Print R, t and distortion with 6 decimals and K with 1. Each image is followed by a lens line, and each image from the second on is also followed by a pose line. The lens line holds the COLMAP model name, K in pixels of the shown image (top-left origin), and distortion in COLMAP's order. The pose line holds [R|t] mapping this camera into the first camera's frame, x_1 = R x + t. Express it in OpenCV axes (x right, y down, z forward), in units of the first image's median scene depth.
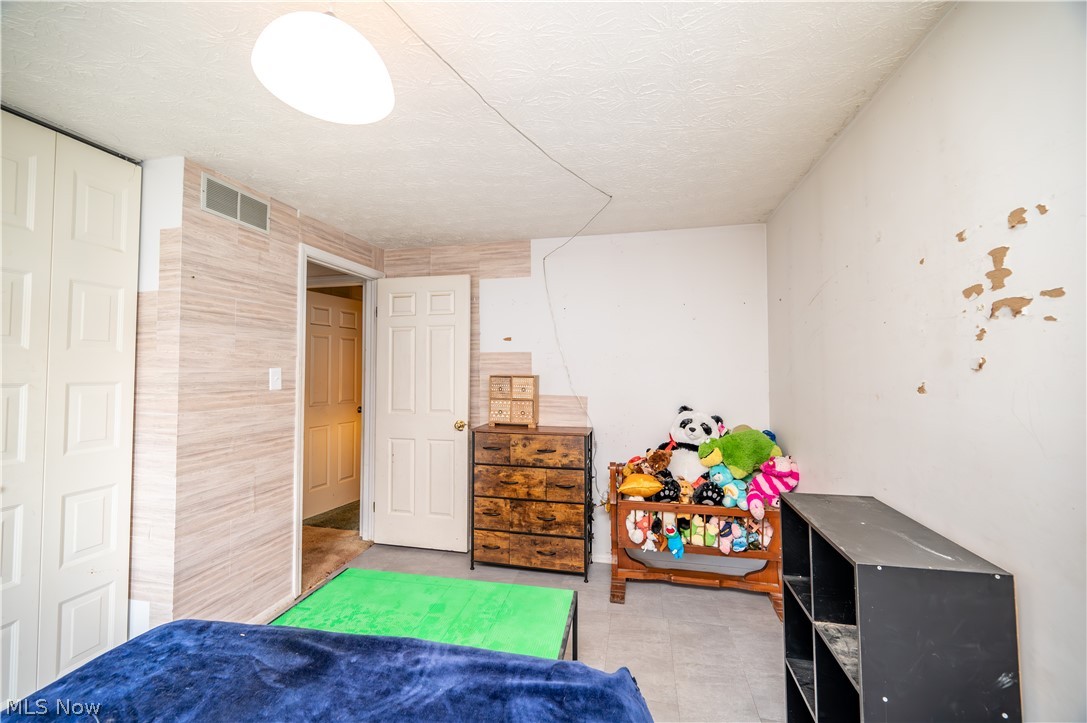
lens RADIAL K [[428.2, 0, 539.2], [0, 428.2, 358.9], [0, 0, 1]] dist [0.002932, -0.000409]
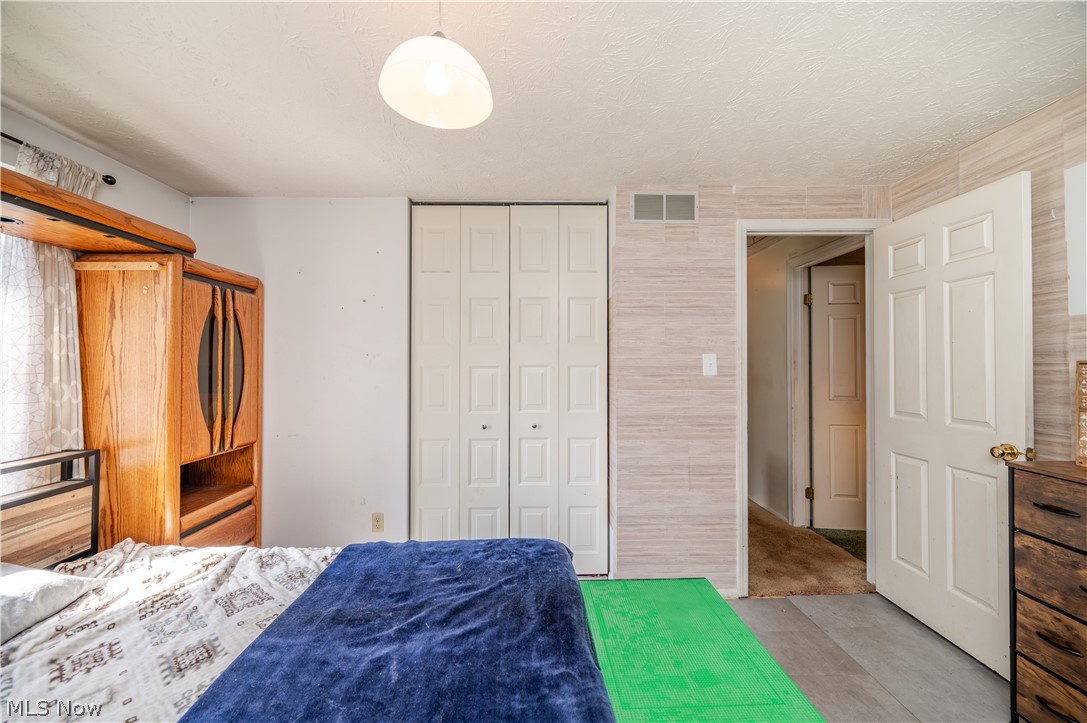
lens RADIAL K [[428.2, 0, 537.9], [0, 428.2, 359.1], [0, 0, 1]] dist [0.002932, -0.000409]
pose [[0.248199, -0.010217, -0.968655, 0.219844], [0.027444, 0.999617, -0.003512, 0.022601], [0.968320, -0.025712, 0.248385, 0.313009]]
